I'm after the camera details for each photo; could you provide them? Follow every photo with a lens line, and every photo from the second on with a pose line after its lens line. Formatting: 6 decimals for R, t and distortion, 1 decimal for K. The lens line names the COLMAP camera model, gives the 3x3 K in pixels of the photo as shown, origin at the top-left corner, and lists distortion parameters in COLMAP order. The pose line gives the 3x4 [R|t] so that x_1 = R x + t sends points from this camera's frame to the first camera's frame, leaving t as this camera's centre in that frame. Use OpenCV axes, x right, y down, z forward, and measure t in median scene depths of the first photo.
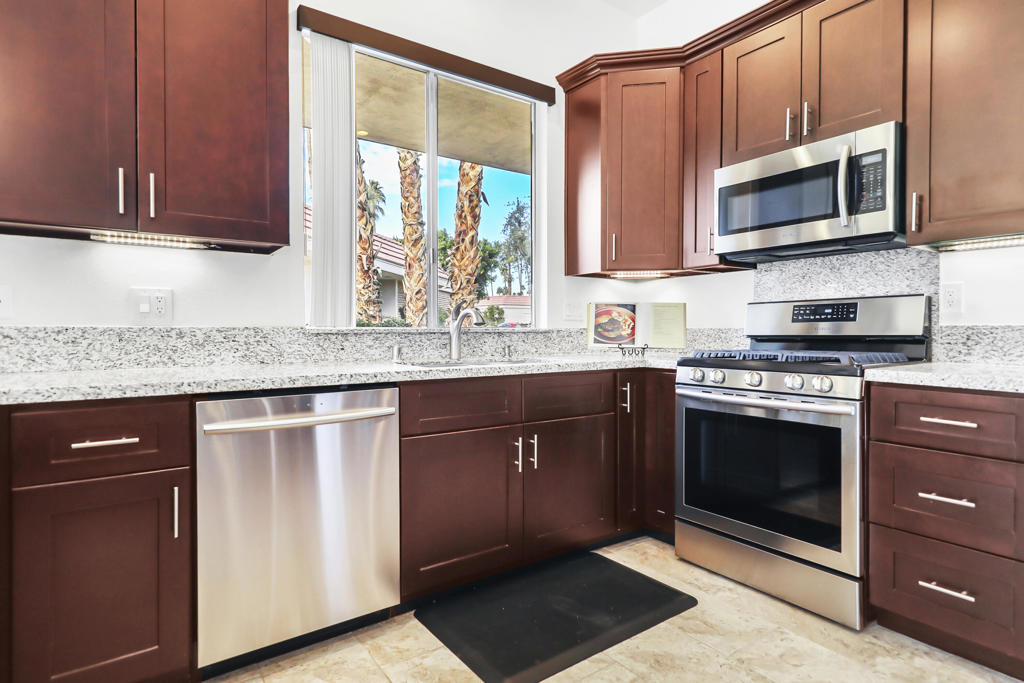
lens RADIAL K [[542.5, 0, 504.5], [0, 542.5, 340.7], [0, 0, 1]] dist [0.019890, -0.003233]
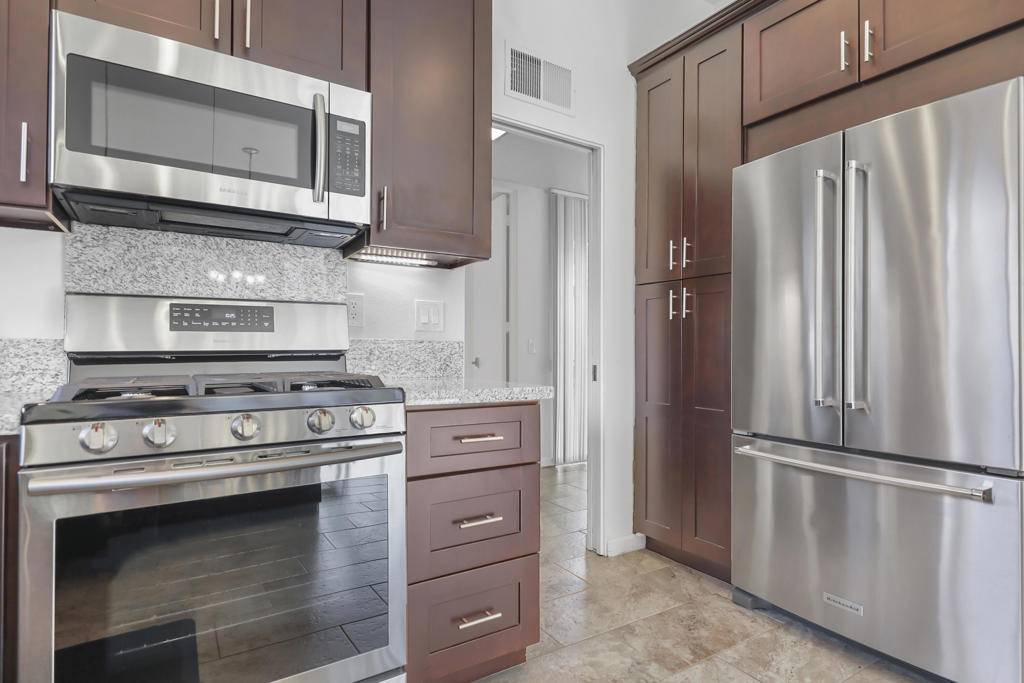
lens RADIAL K [[542.5, 0, 542.5], [0, 542.5, 342.0], [0, 0, 1]] dist [0.019890, -0.003233]
pose [[0.024027, 0.014330, 0.999609, -0.091901], [0.019782, 0.999695, -0.014807, -0.003135], [-0.999516, 0.020130, 0.023736, 0.600904]]
